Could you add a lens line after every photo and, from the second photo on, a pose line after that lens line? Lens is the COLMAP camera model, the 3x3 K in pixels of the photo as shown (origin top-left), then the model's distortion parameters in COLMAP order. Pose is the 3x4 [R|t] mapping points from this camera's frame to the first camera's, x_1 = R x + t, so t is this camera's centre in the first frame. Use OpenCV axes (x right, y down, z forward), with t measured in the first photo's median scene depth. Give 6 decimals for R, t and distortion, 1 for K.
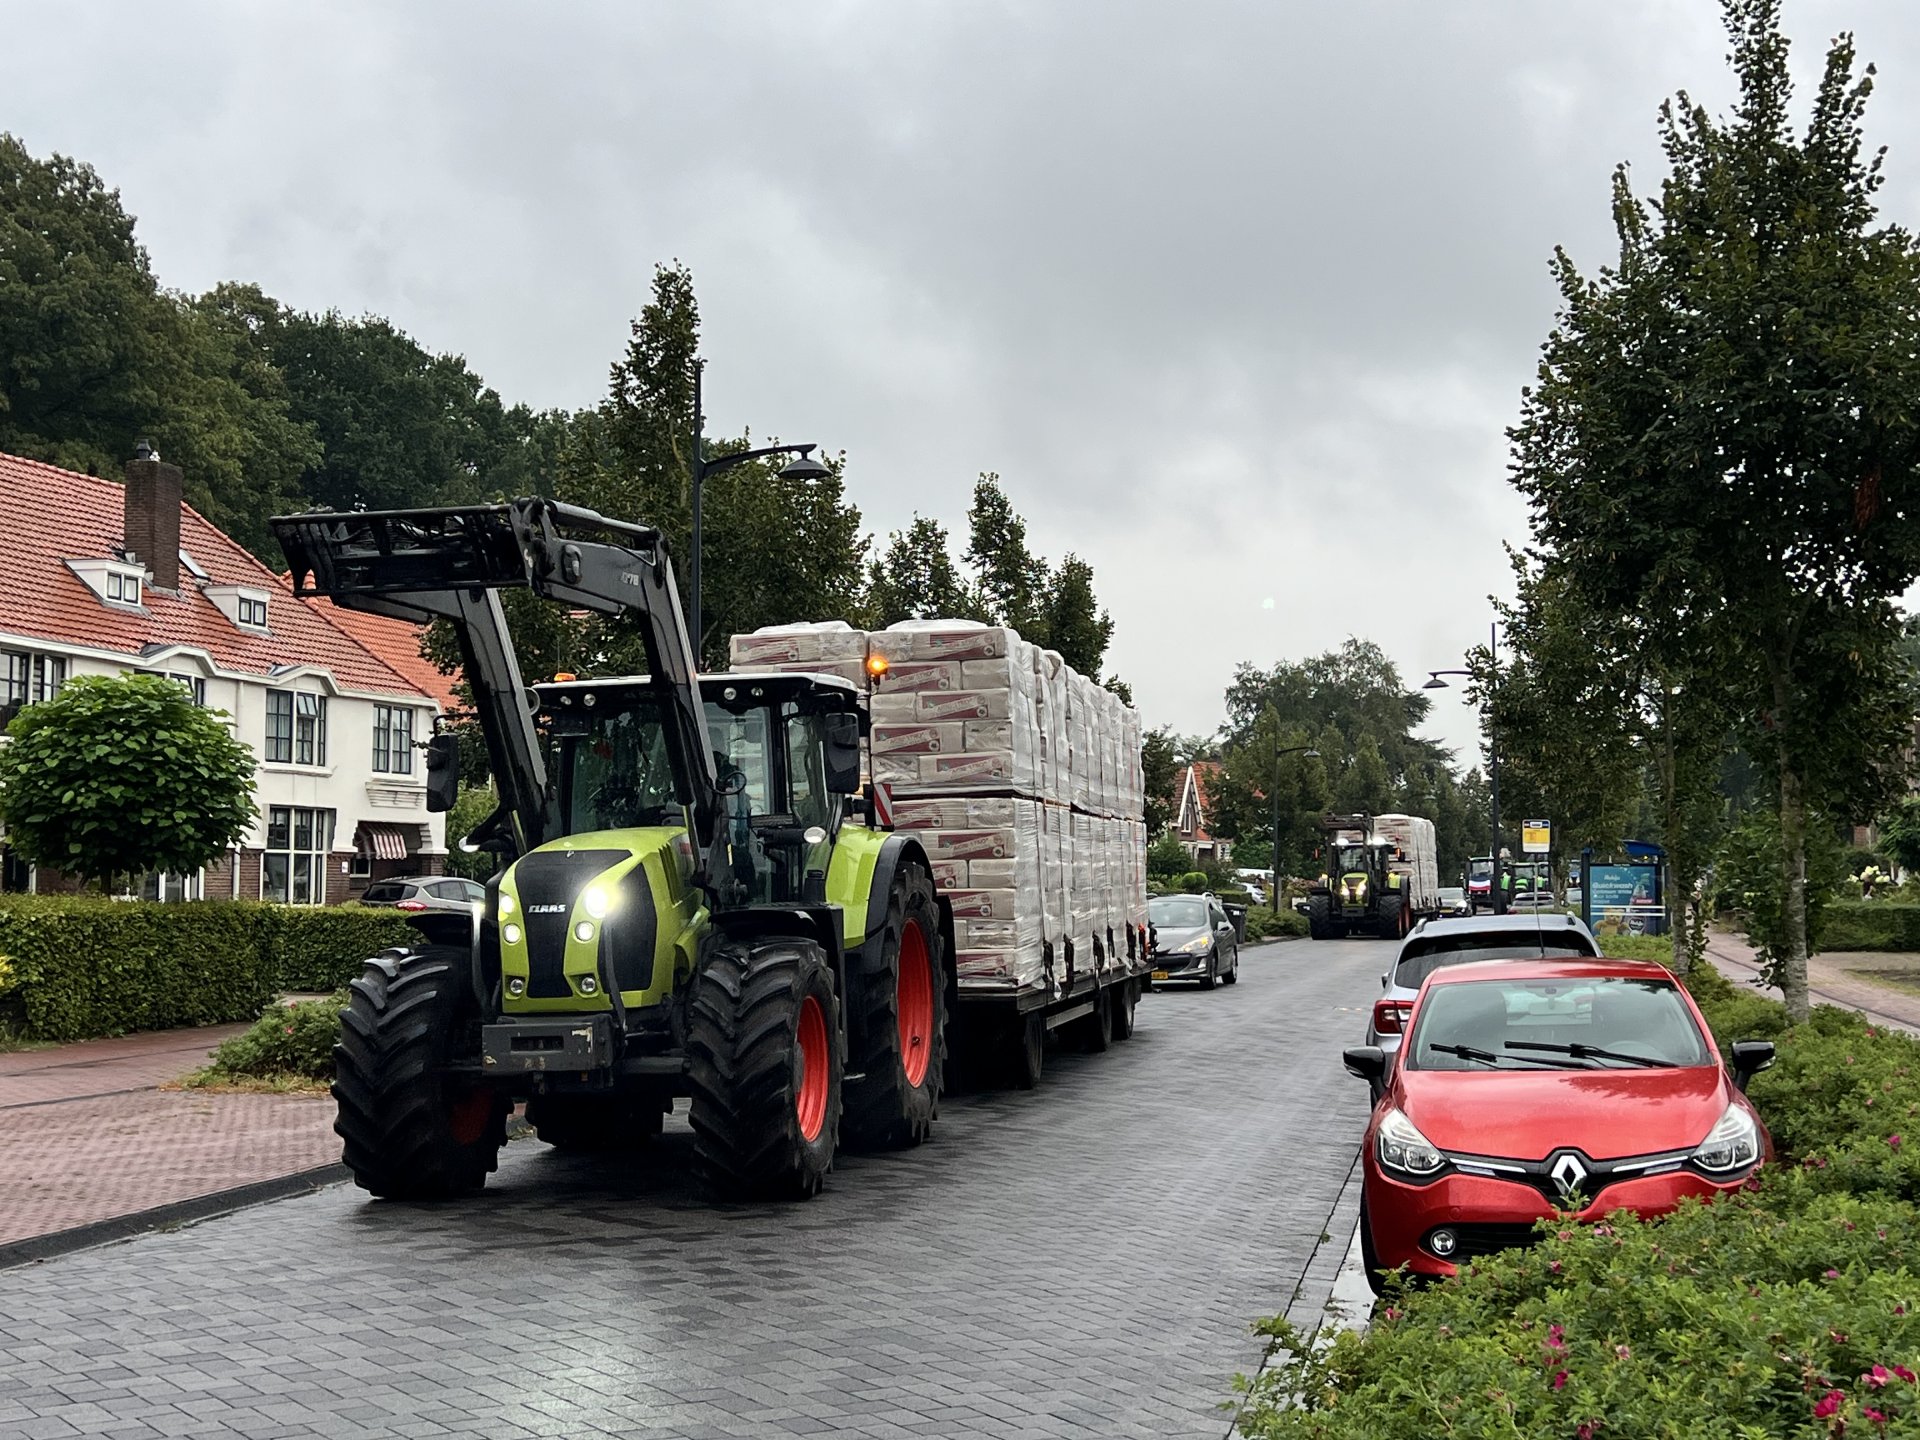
lens RADIAL K [[2482.5, 0, 957.9], [0, 2482.5, 715.3], [0, 0, 1]] dist [0.072583, 0.000000]
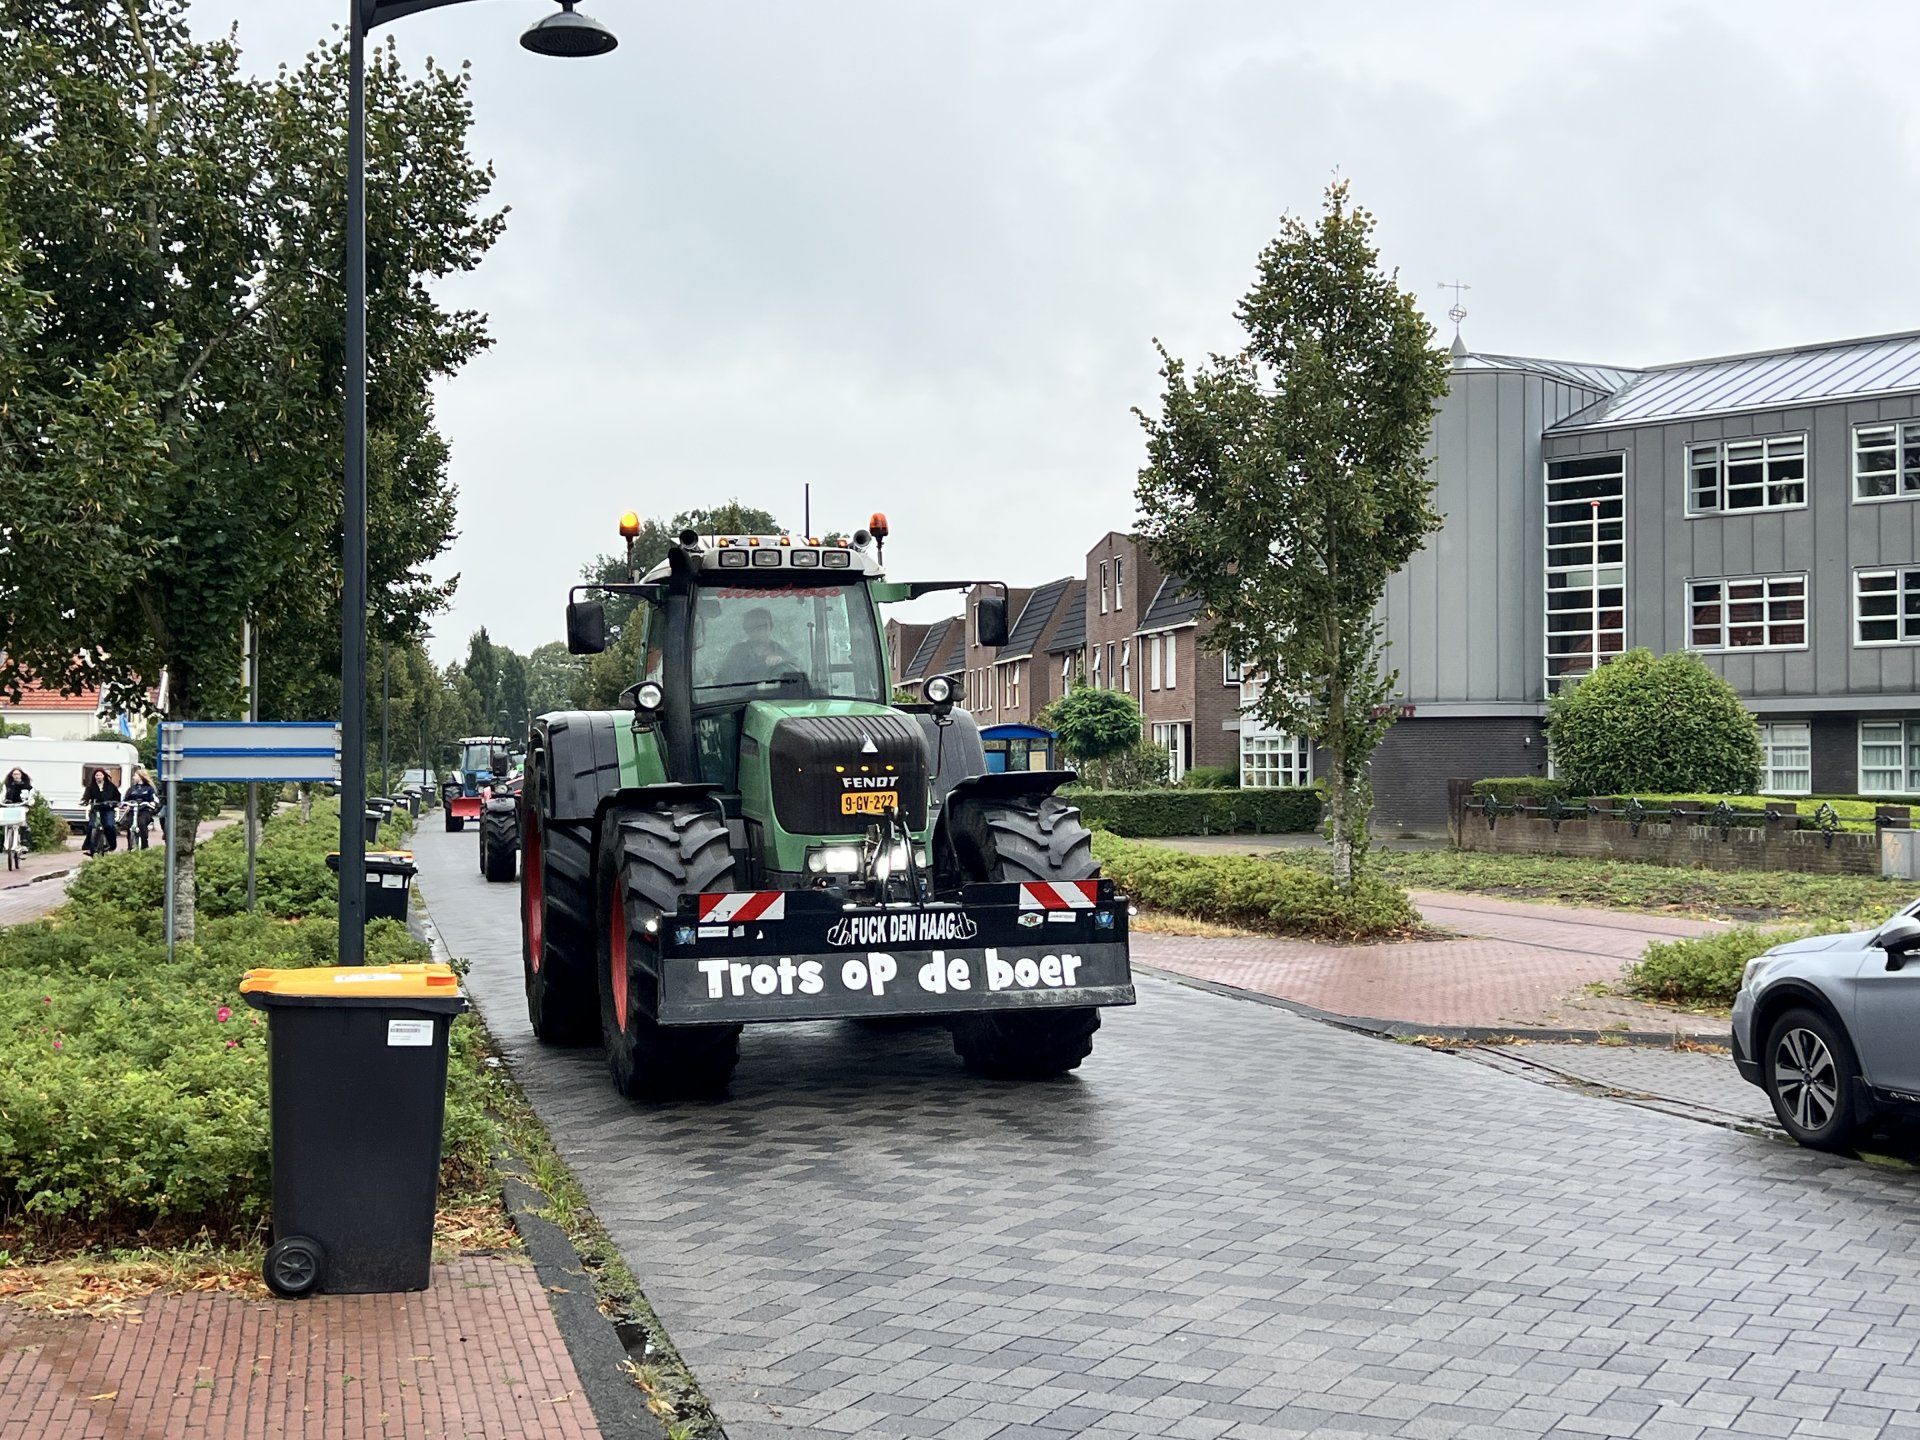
lens RADIAL K [[2265.1, 0, 957.8], [0, 2265.1, 736.4], [0, 0, 1]] dist [0.040941, 0.000000]
pose [[0.889279, 0.004365, 0.457345, -0.189285], [-0.027384, 0.998669, 0.043716, 0.029664], [-0.456545, -0.051400, 0.888214, 0.431594]]
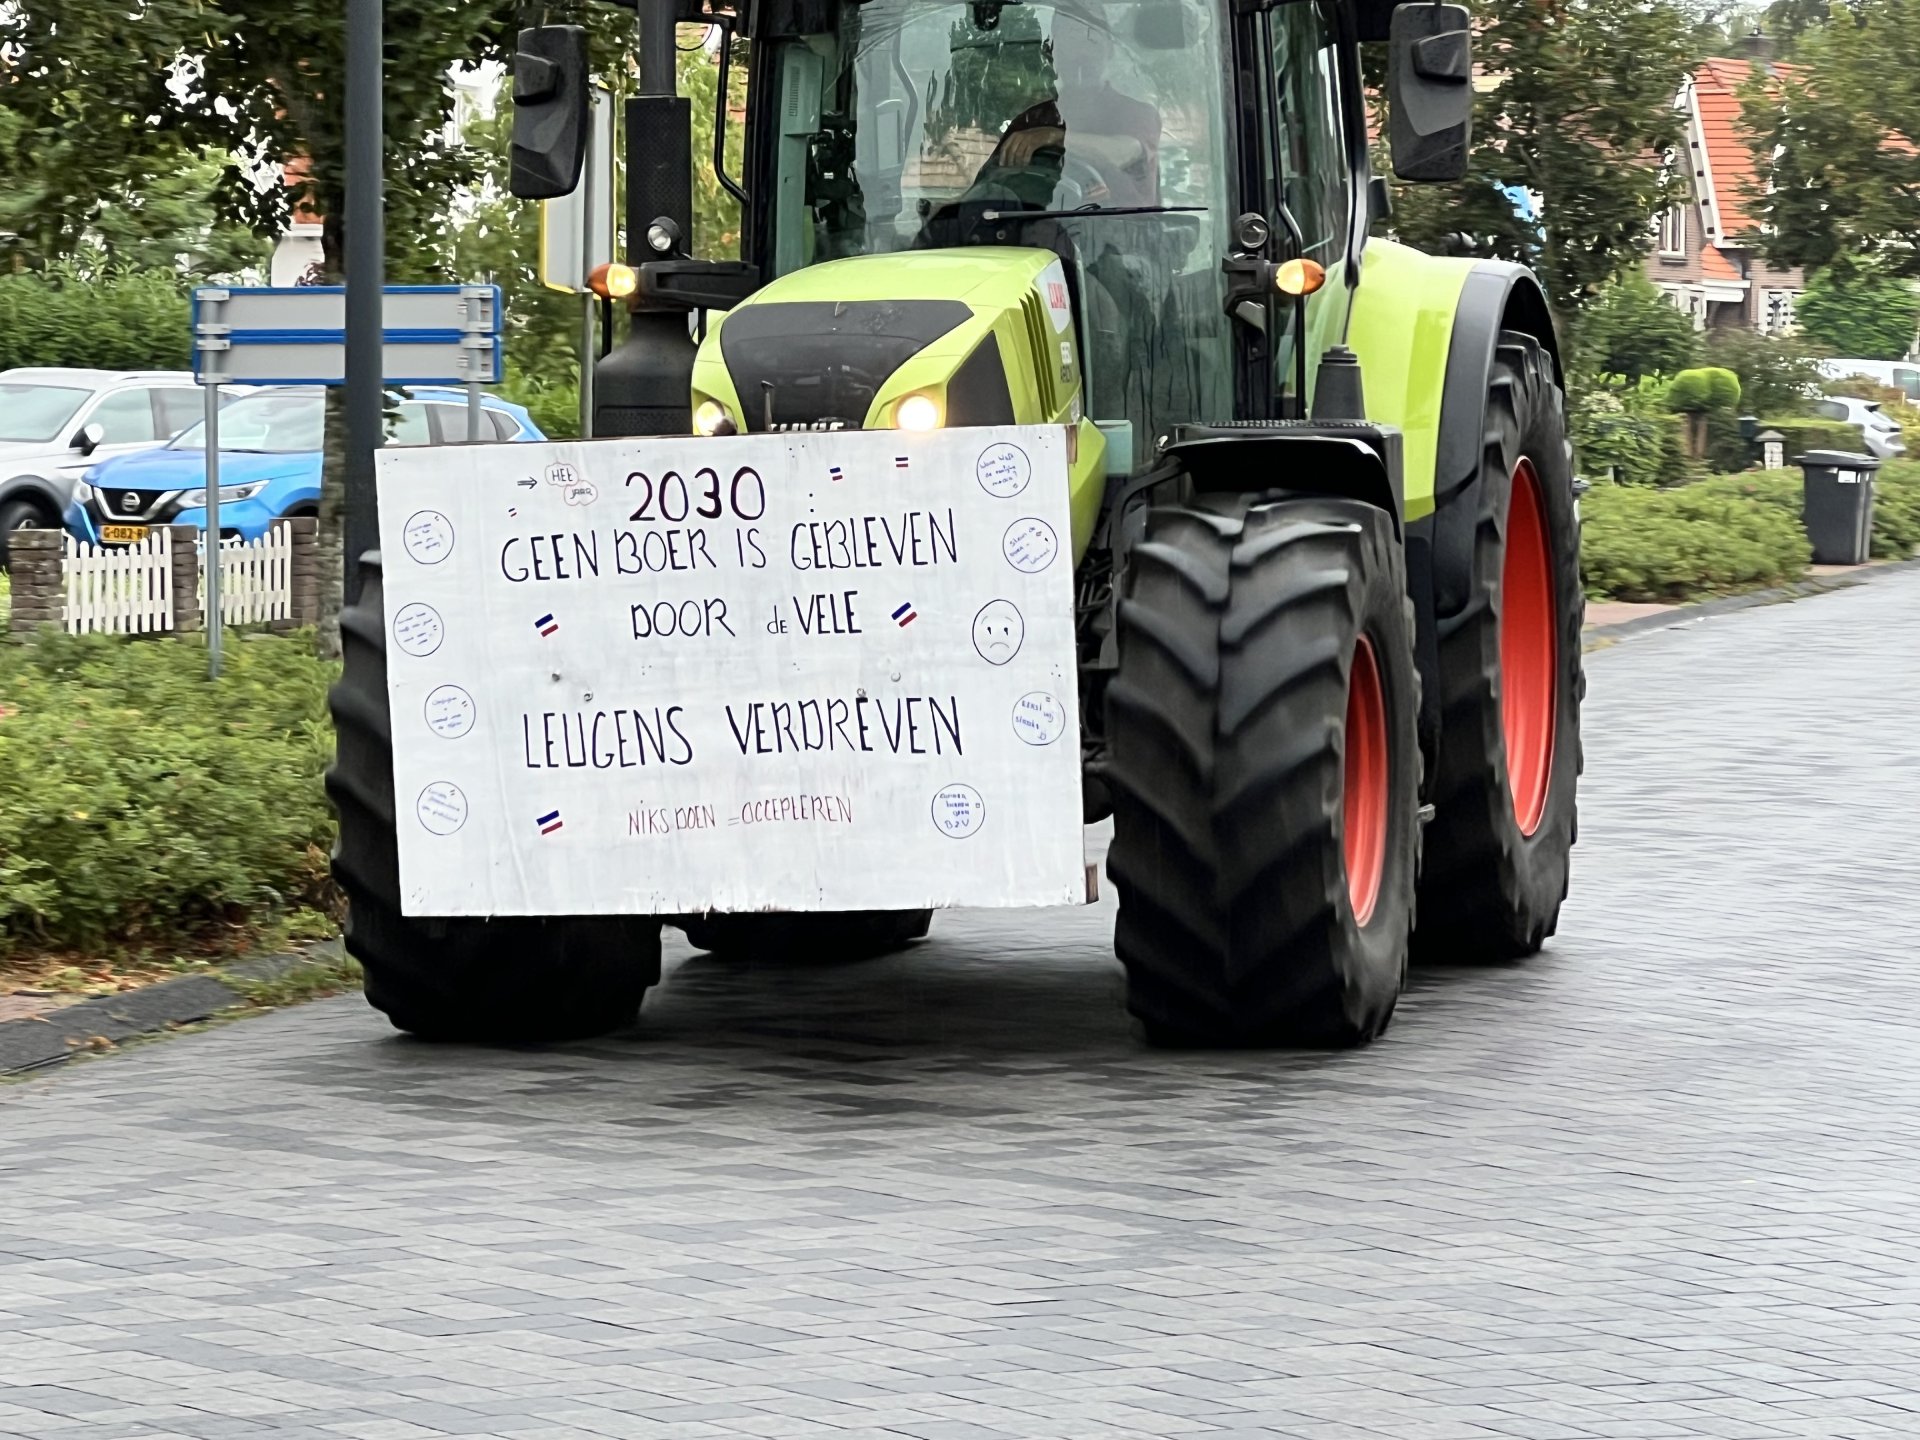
lens RADIAL K [[6940.1, 0, 951.5], [0, 6940.1, 724.0], [0, 0, 1]] dist [-0.012098, 0.000000]
pose [[0.999975, 0.000023, -0.007028, -0.017778], [0.000771, 0.993594, 0.113008, 0.007571], [0.006985, -0.113011, 0.993569, 0.048396]]
